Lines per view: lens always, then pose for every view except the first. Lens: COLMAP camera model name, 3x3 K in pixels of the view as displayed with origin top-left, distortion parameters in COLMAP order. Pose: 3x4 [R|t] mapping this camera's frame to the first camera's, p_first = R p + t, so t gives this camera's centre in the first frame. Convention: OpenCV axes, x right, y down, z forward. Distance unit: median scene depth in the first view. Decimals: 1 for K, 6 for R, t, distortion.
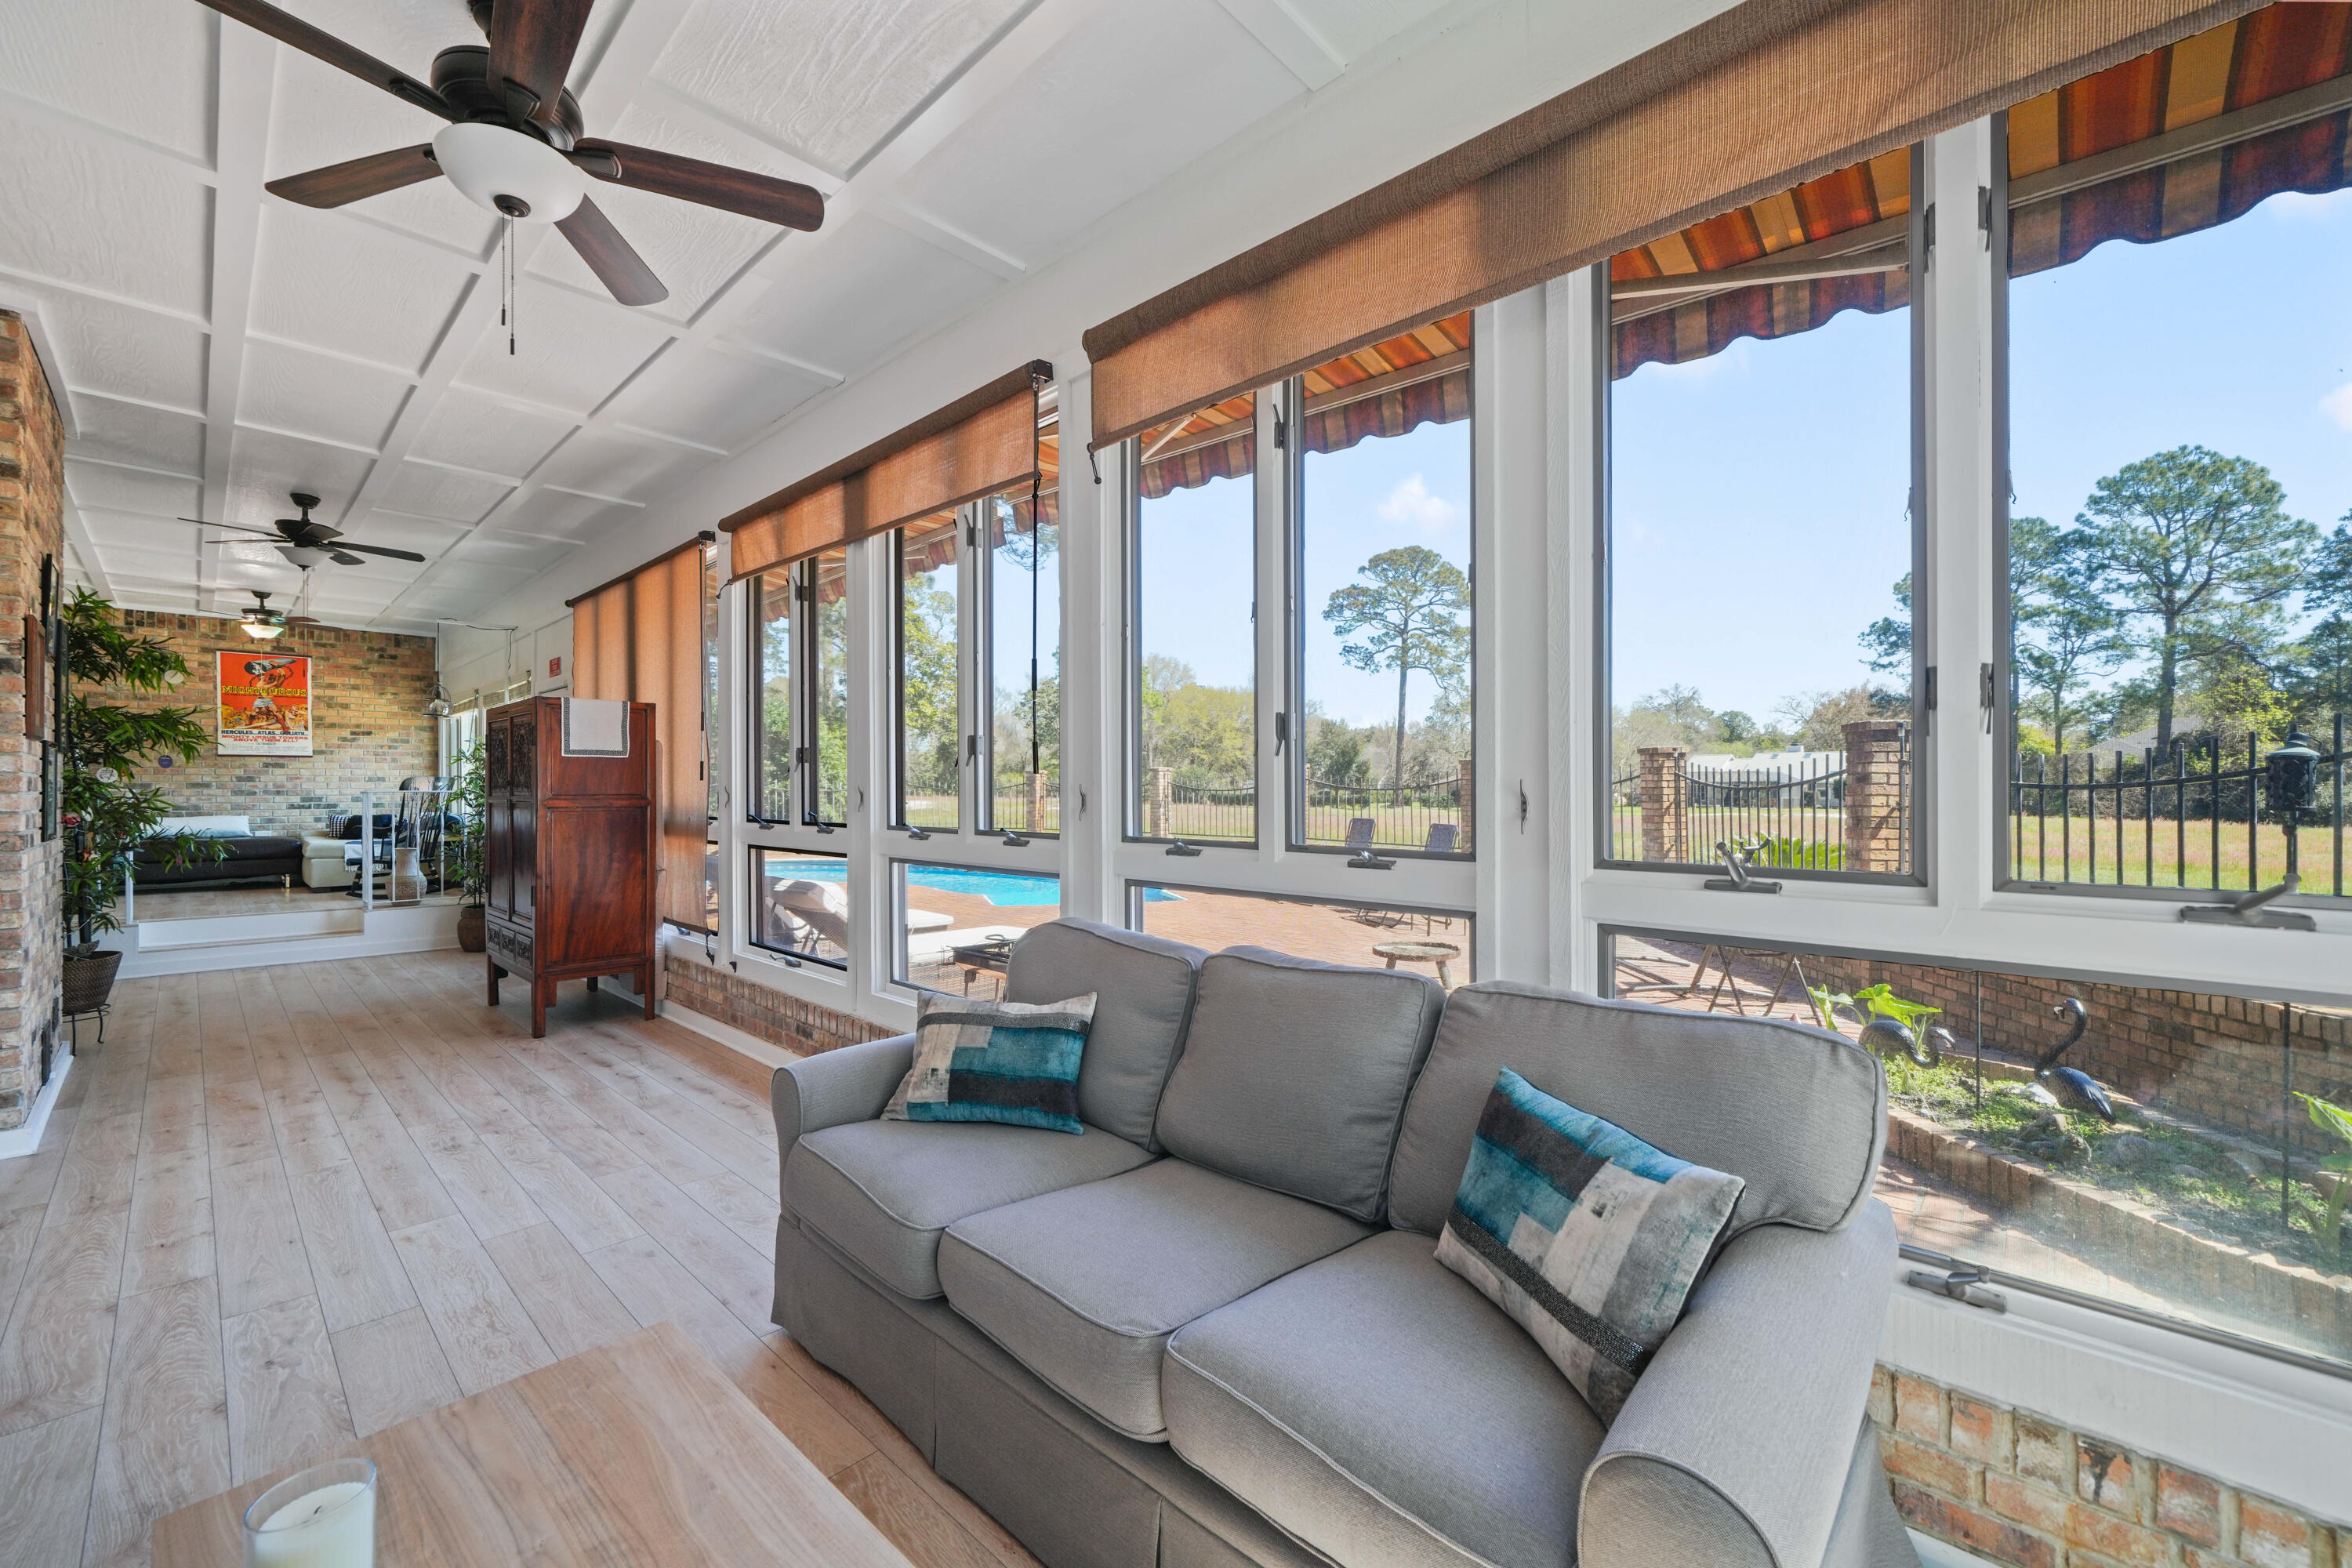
lens RADIAL K [[977.8, 0, 1180.0], [0, 977.8, 792.1], [0, 0, 1]] dist [0.002626, 0.000646]
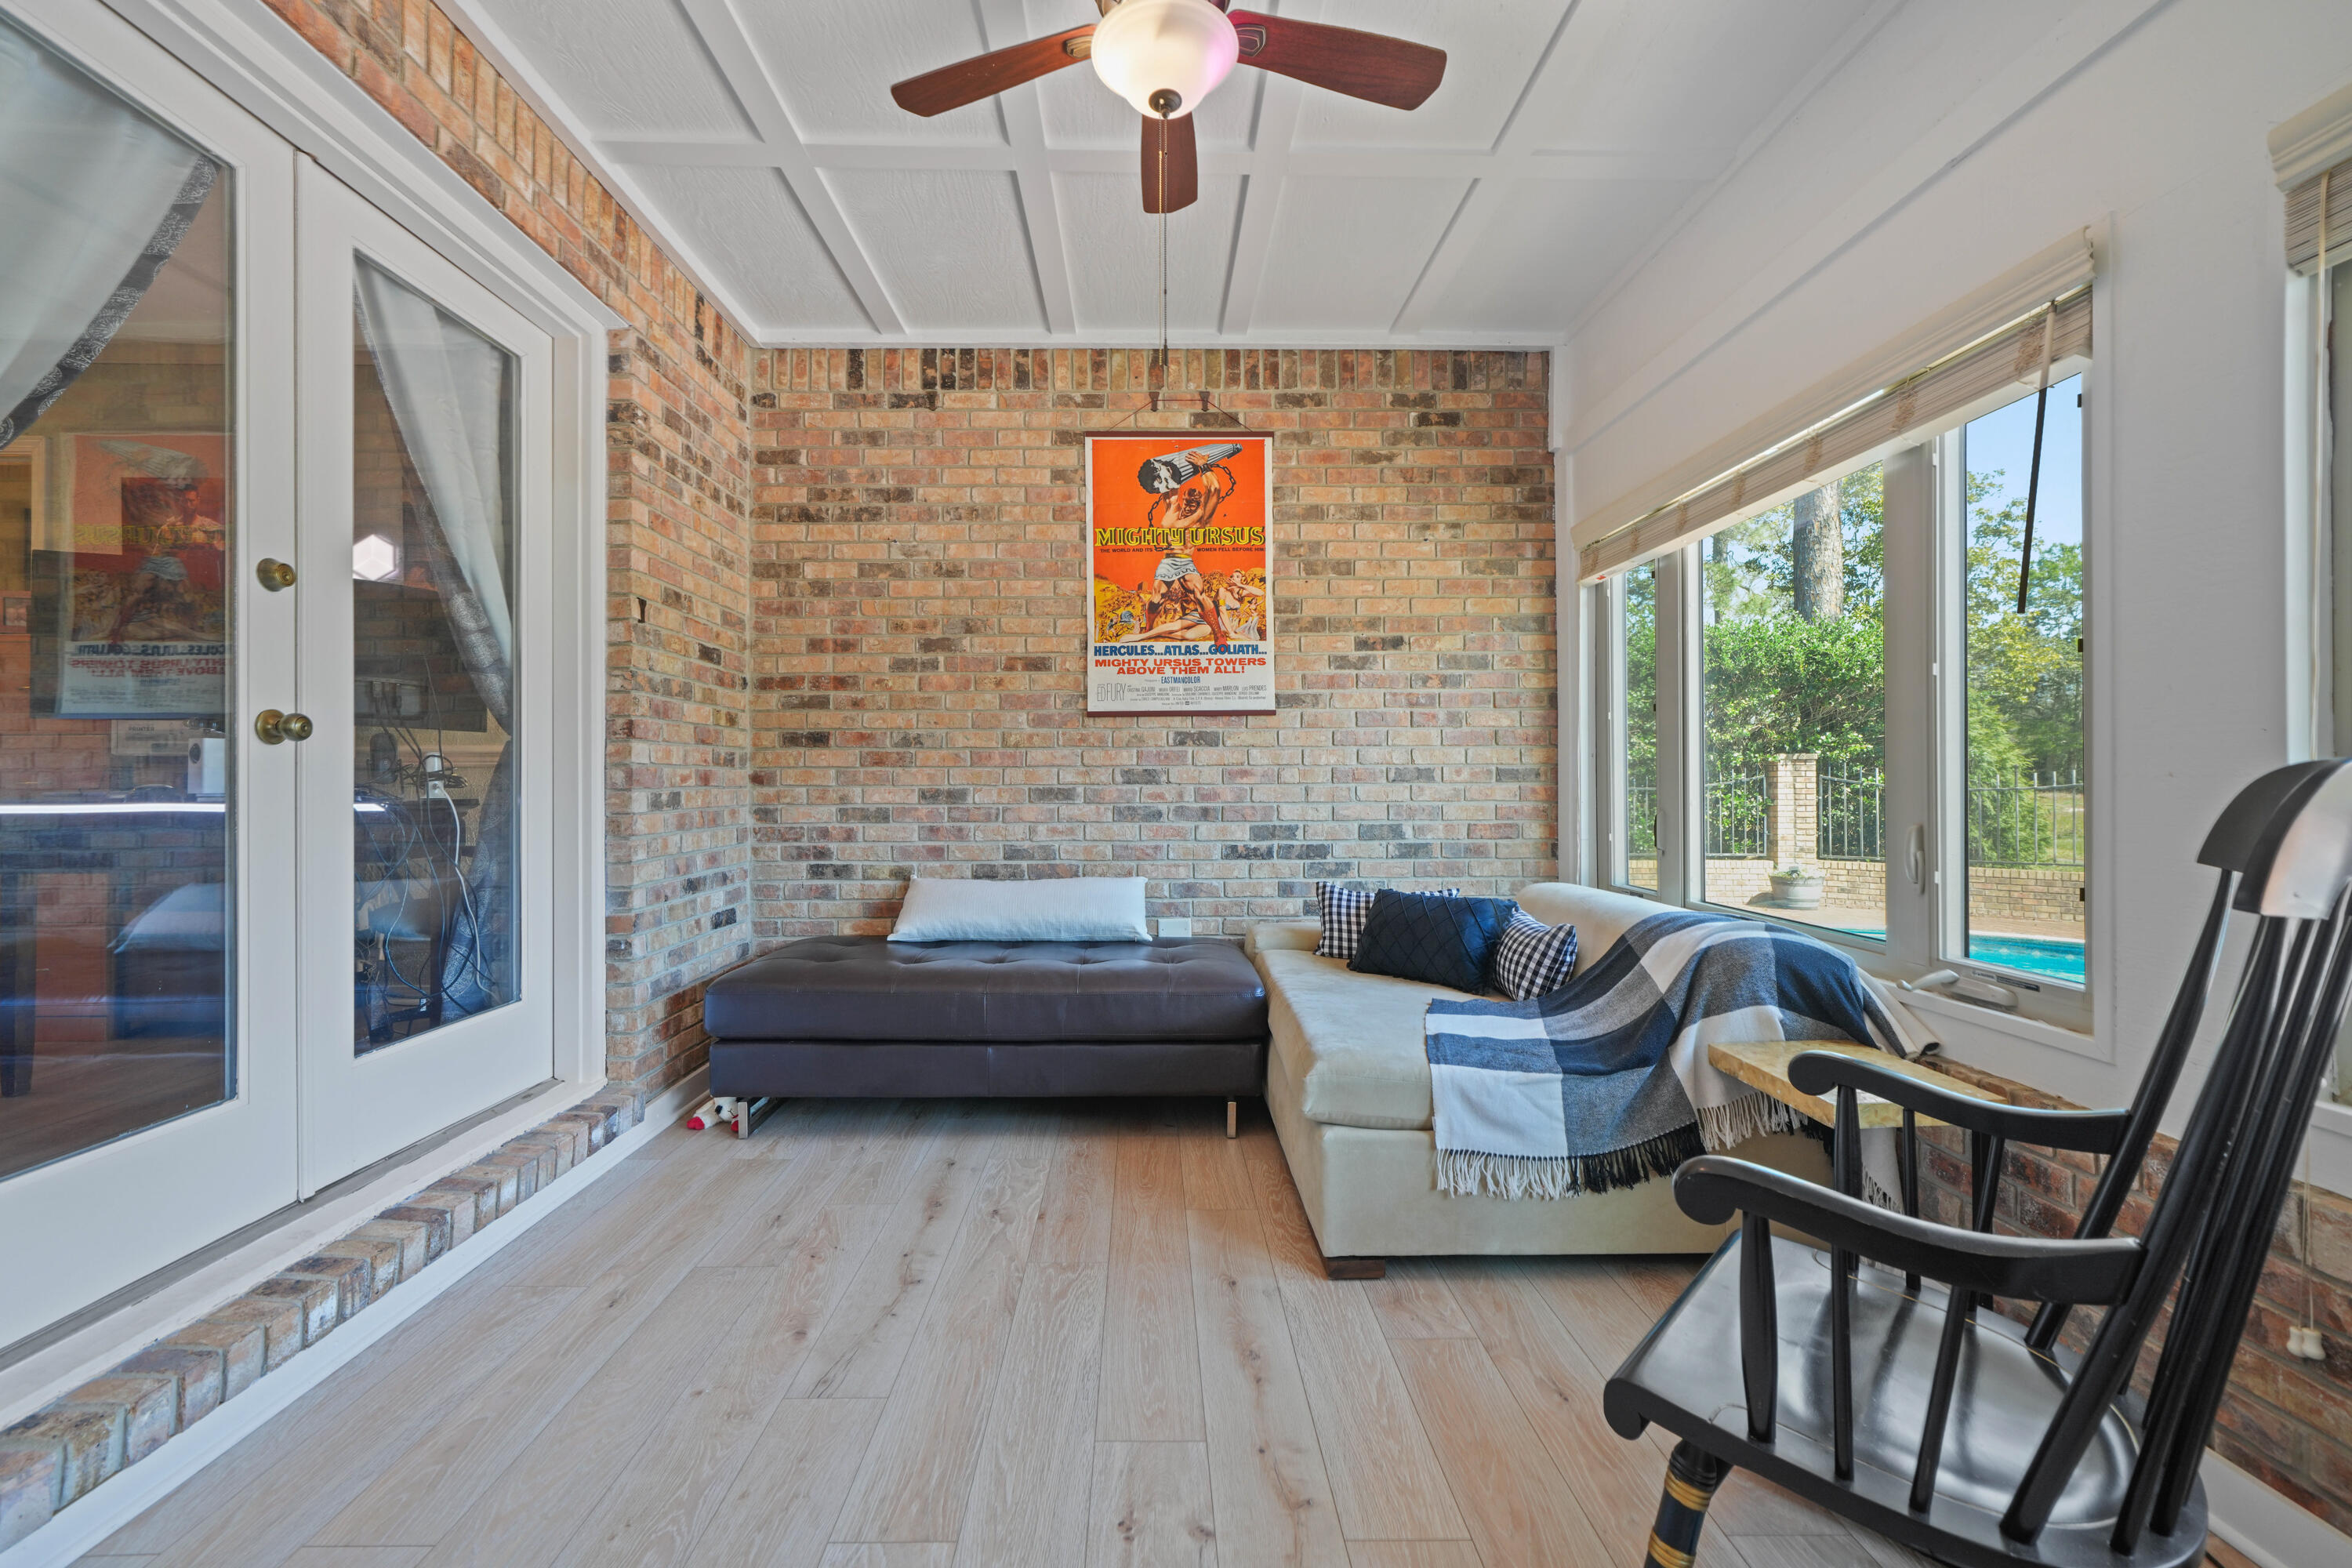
lens RADIAL K [[977.8, 0, 1173.7], [0, 977.8, 779.1], [0, 0, 1]] dist [0.002626, 0.000646]
pose [[0.722700, 0.000423, -0.691162, -0.665560], [0.000458, 0.999999, 0.001091, -0.012463], [0.691162, -0.001105, 0.722699, 0.716930]]
